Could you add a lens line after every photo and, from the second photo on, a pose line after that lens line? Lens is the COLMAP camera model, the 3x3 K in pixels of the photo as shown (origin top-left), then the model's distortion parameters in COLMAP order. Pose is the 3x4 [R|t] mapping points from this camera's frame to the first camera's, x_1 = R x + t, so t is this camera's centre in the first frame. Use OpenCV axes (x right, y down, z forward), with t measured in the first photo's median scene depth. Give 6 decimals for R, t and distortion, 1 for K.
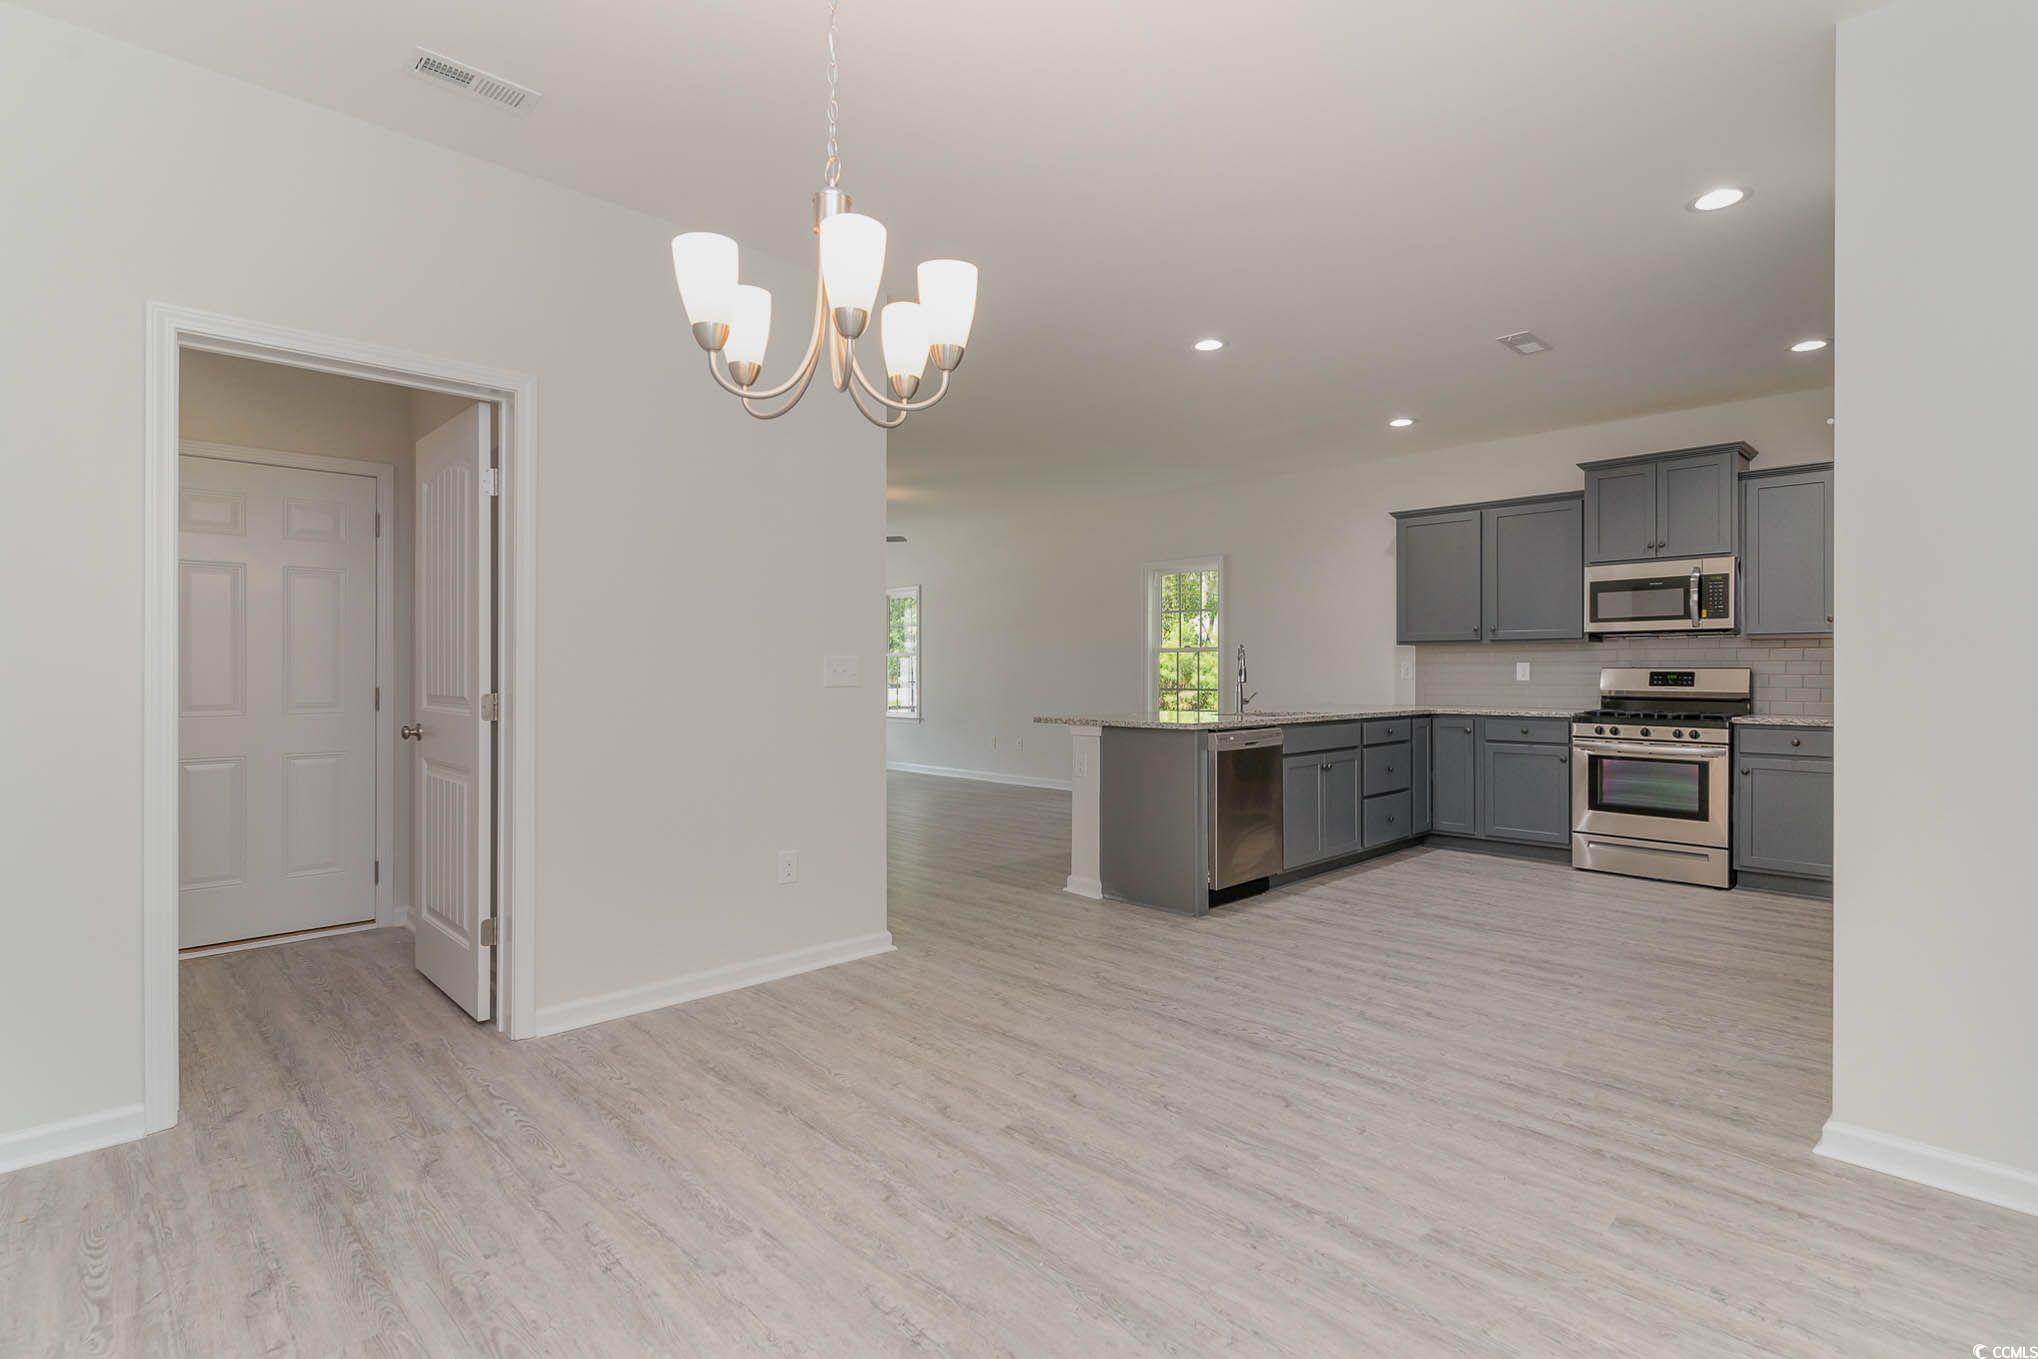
lens RADIAL K [[975.4, 0, 1011.3], [0, 975.4, 669.7], [0, 0, 1]] dist [0.002515, -0.003330]
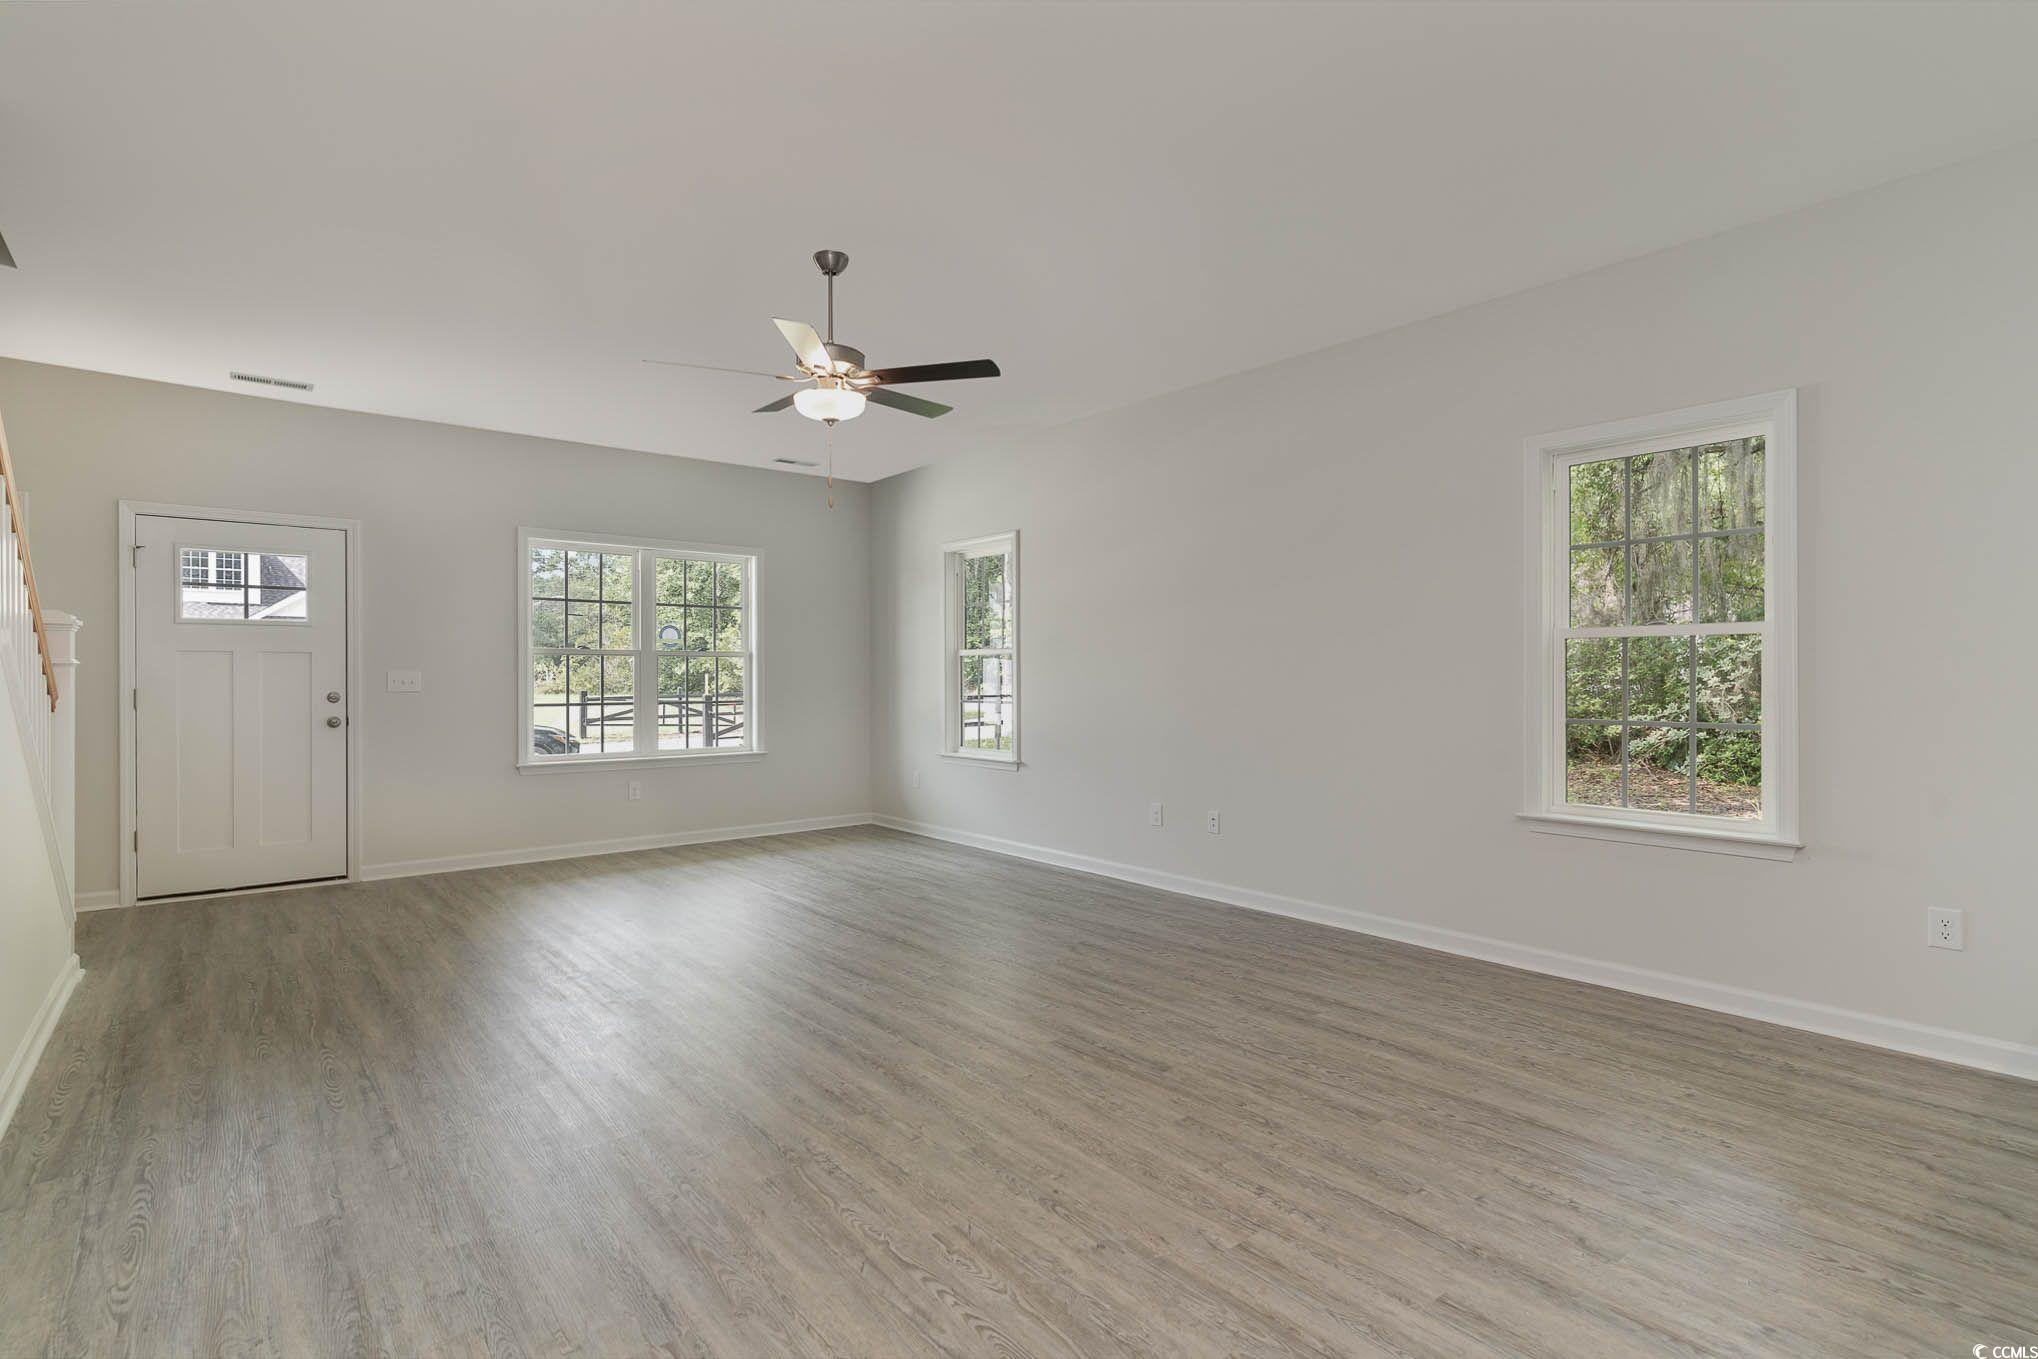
lens RADIAL K [[975.4, 0, 1006.8], [0, 975.4, 684.3], [0, 0, 1]] dist [0.002515, -0.003330]
pose [[0.996121, 0.000930, -0.087985, -0.101933], [-0.000152, 0.999961, 0.008851, -0.001886], [0.087990, -0.008803, 0.996082, 0.873995]]
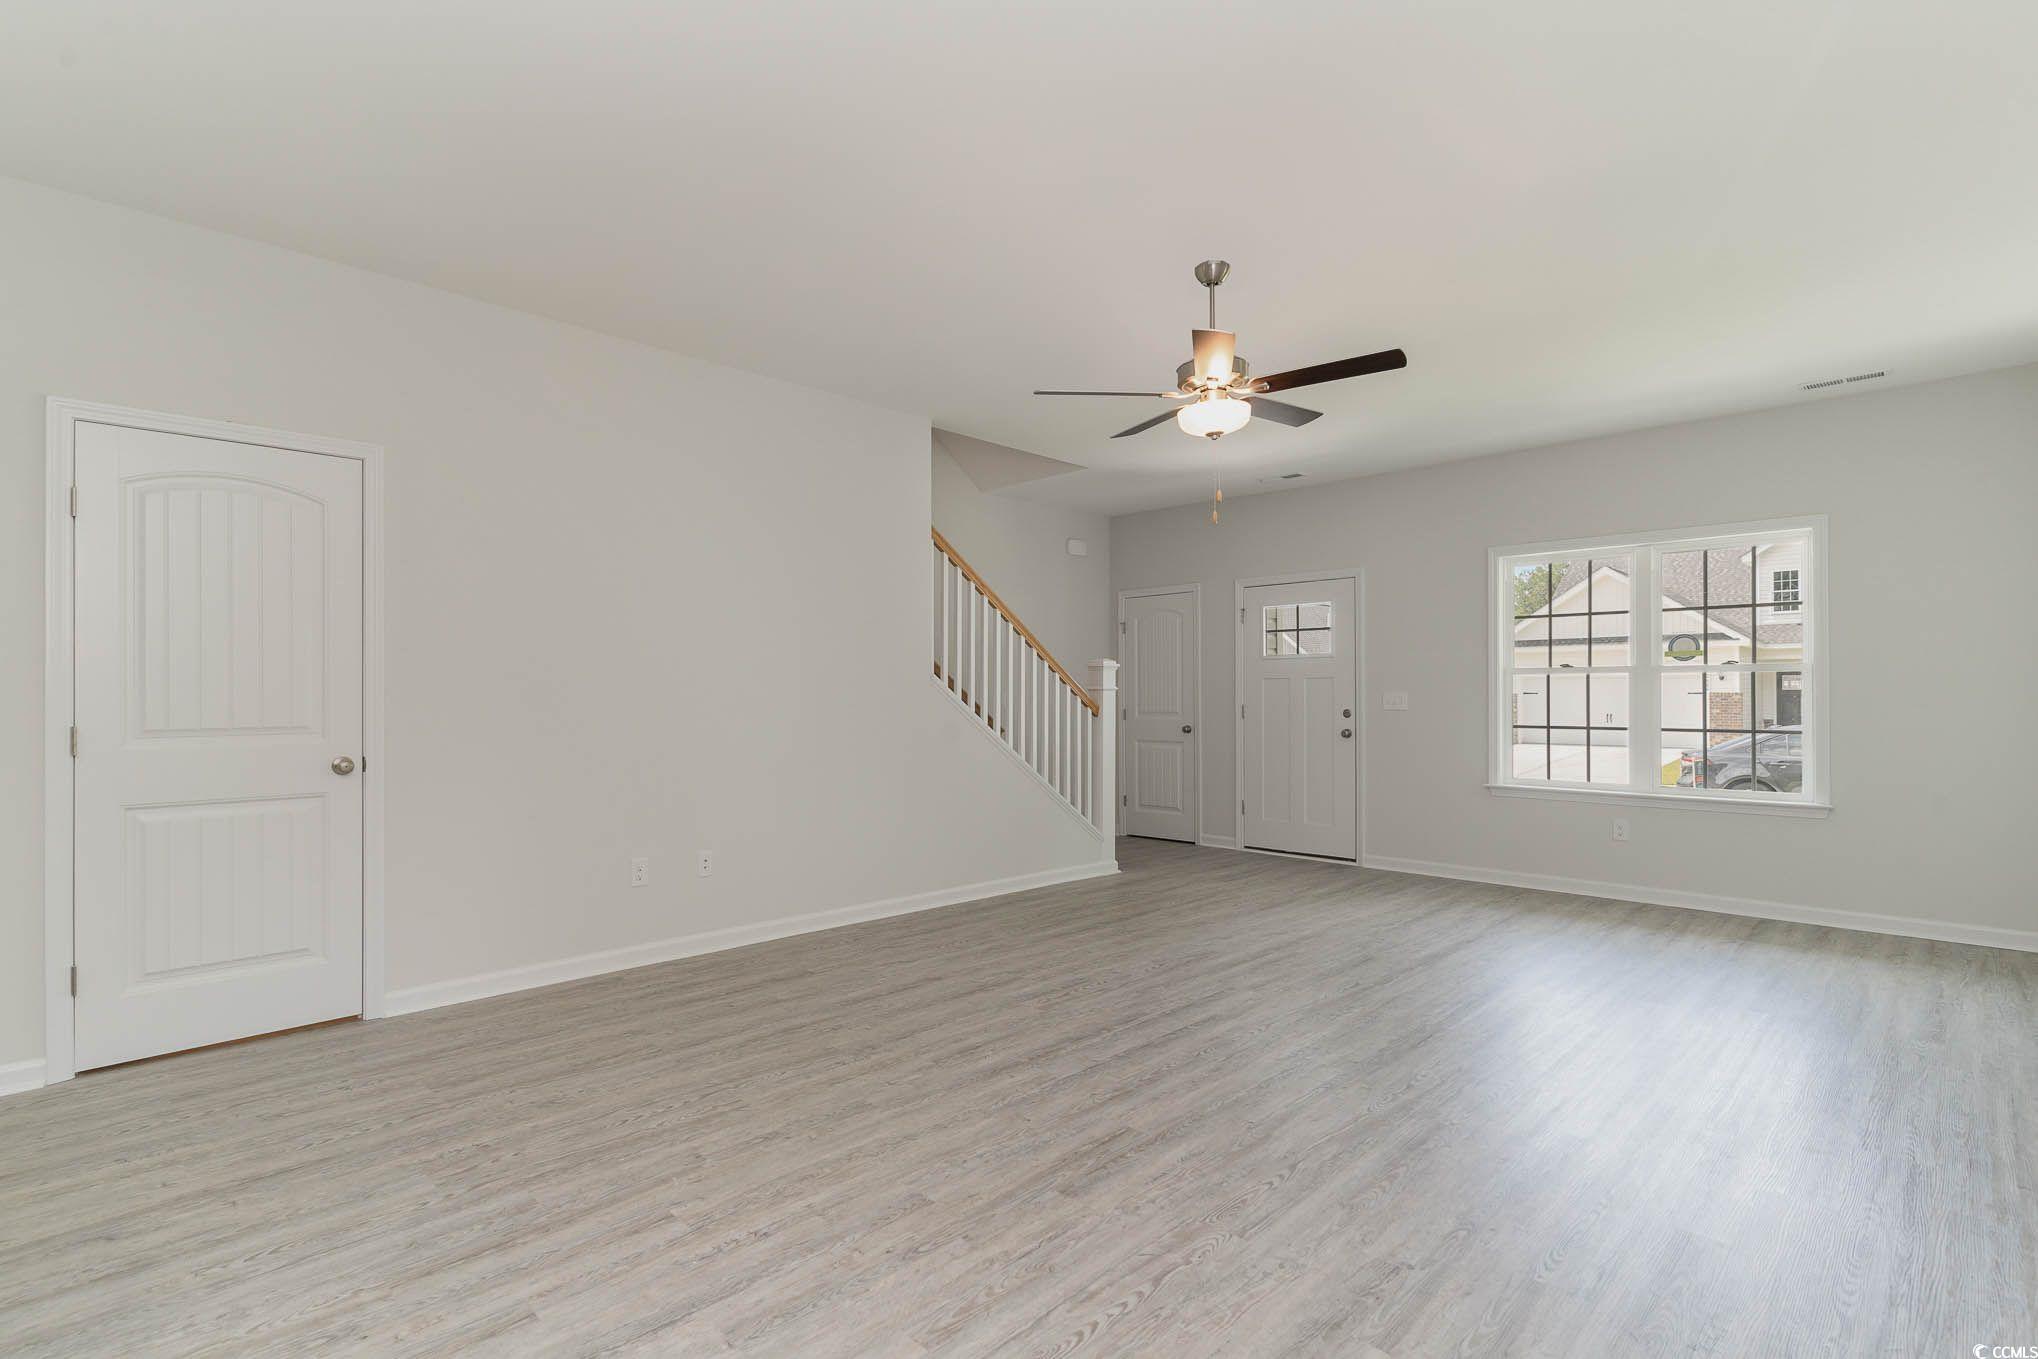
lens RADIAL K [[975.4, 0, 1022.4], [0, 975.4, 693.1], [0, 0, 1]] dist [0.002515, -0.003330]
pose [[0.019411, -0.002234, -0.999809, 0.363817], [-0.000086, 0.999997, -0.002236, -0.002350], [0.999812, 0.000129, 0.019411, 1.387620]]
